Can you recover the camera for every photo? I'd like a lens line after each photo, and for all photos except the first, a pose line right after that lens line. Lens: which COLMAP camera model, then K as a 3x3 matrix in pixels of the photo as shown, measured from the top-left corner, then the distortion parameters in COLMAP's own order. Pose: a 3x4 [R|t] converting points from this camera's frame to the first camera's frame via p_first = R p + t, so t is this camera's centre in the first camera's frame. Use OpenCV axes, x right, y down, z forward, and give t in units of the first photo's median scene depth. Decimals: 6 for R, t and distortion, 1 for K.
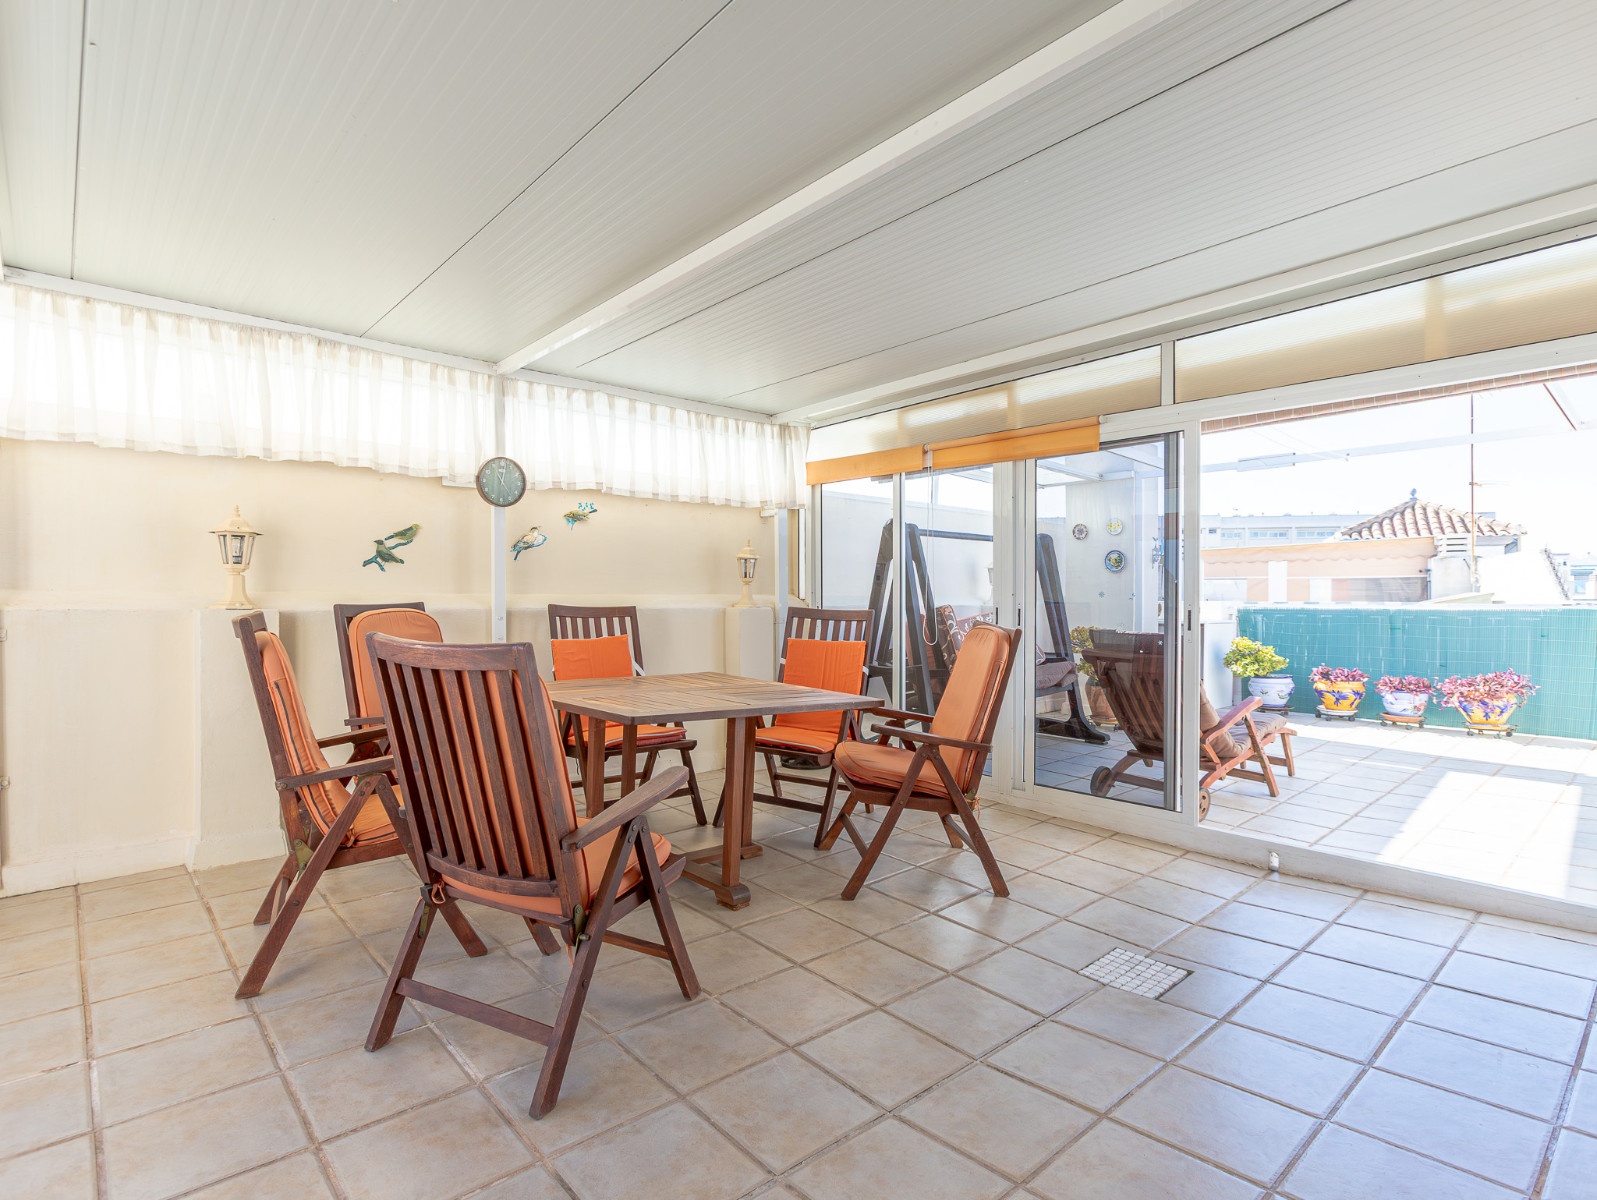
lens RADIAL K [[815.6, 0, 788.9], [0, 815.6, 604.1], [0, 0, 1]] dist [-0.004234, 0.016276]
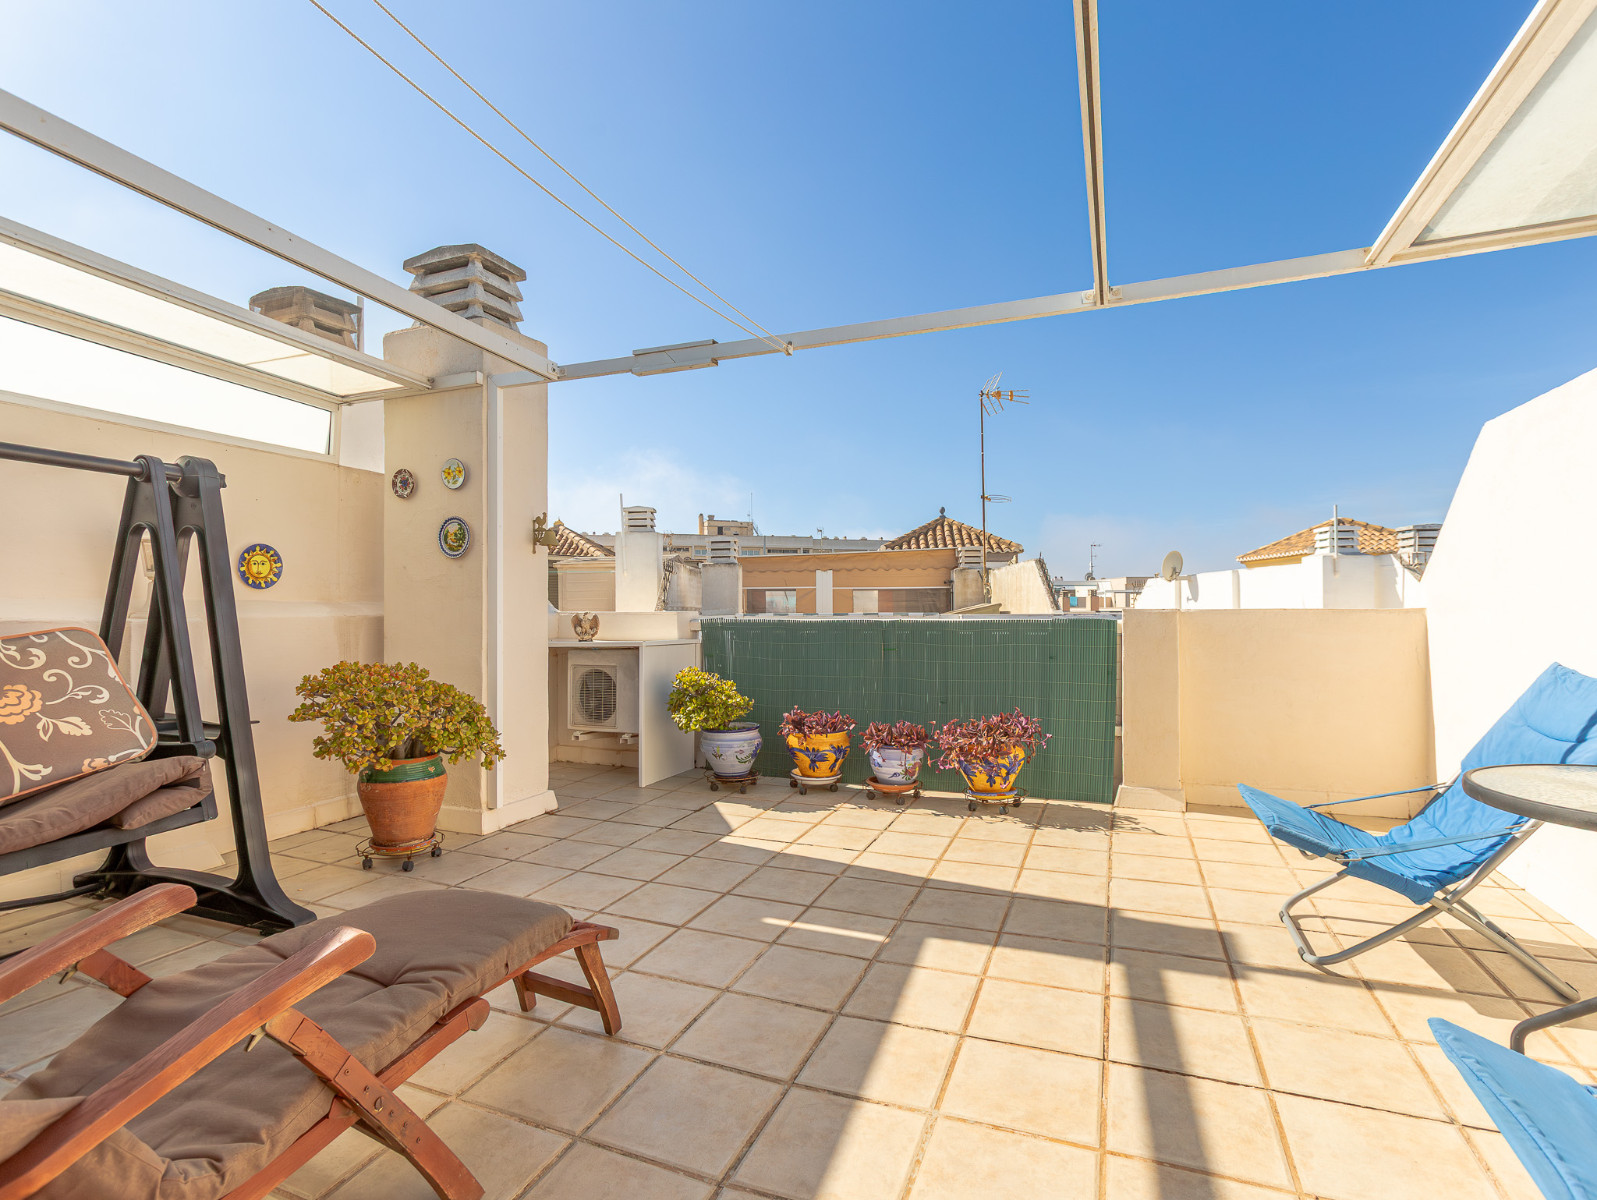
lens RADIAL K [[771.7, 0, 794.0], [0, 771.7, 603.3], [0, 0, 1]] dist [-0.011106, 0.000418]
pose [[0.902325, 0.001163, 0.431055, 0.381086], [0.007261, 0.999813, -0.017897, 0.002384], [-0.430996, 0.019279, 0.902148, 0.438166]]
